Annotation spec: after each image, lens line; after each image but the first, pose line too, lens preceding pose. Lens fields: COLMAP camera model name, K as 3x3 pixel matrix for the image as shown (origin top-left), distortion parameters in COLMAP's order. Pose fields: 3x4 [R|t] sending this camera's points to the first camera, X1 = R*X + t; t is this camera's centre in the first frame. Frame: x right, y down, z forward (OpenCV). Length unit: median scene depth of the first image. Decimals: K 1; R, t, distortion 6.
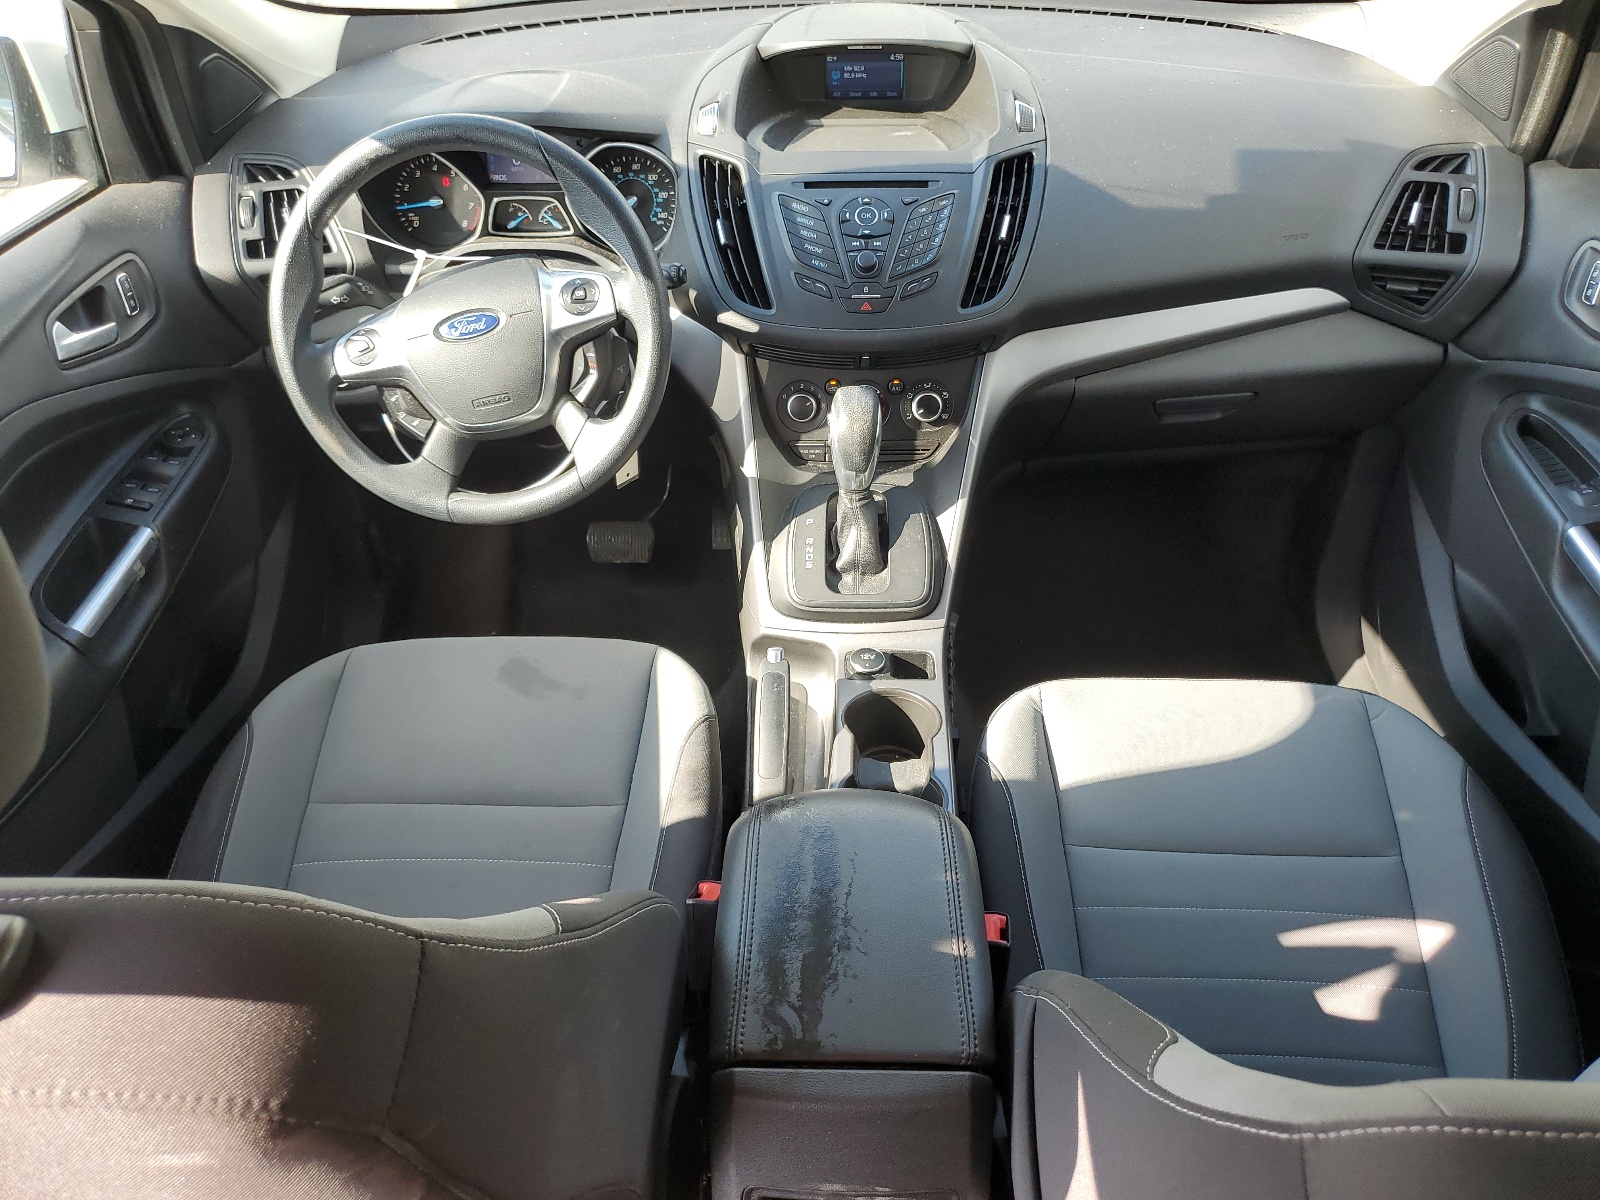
lens RADIAL K [[1208.9, 0, 802.0], [0, 1208.9, 598.9], [0, 0, 1]] dist [-0.008165, -0.002385]
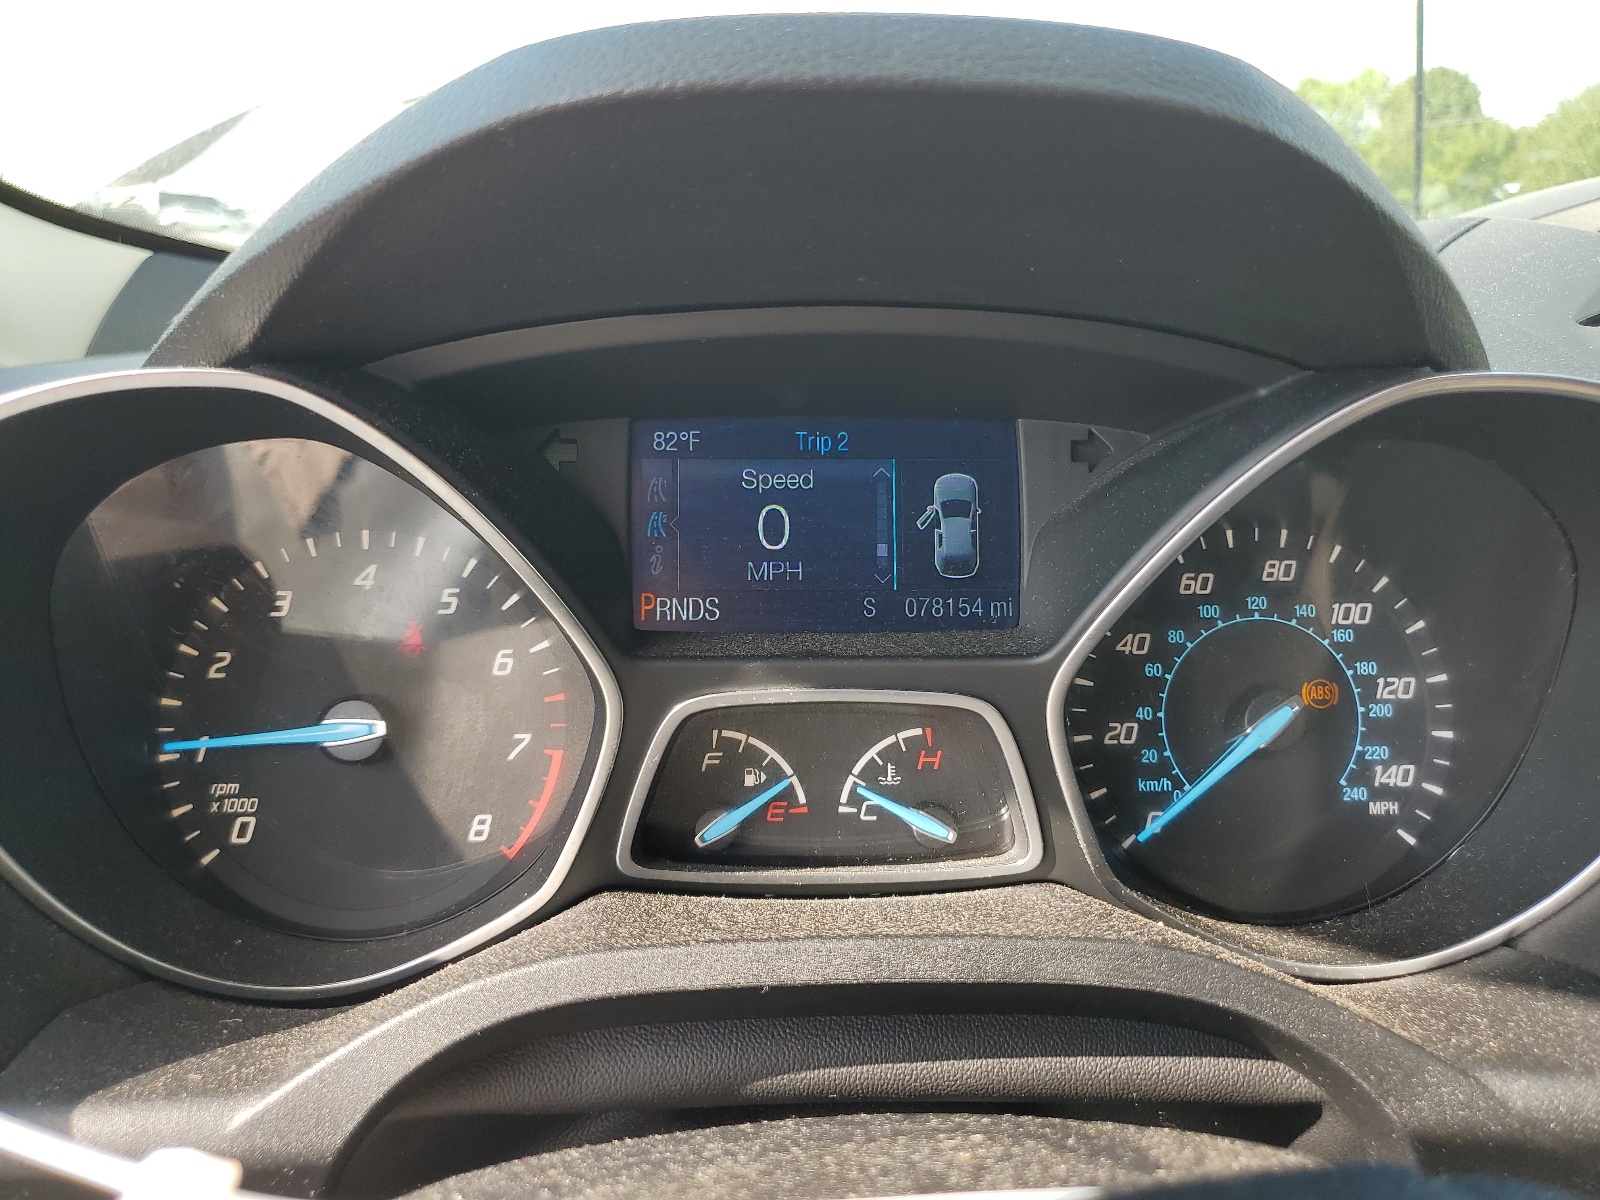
lens RADIAL K [[1208.9, 0, 799.6], [0, 1208.9, 597.9], [0, 0, 1]] dist [-0.008165, -0.002385]
pose [[0.997516, -0.003376, 0.070358, -0.240552], [0.033745, 0.899673, -0.435259, -0.255217], [-0.061830, 0.436552, 0.897552, 0.796296]]
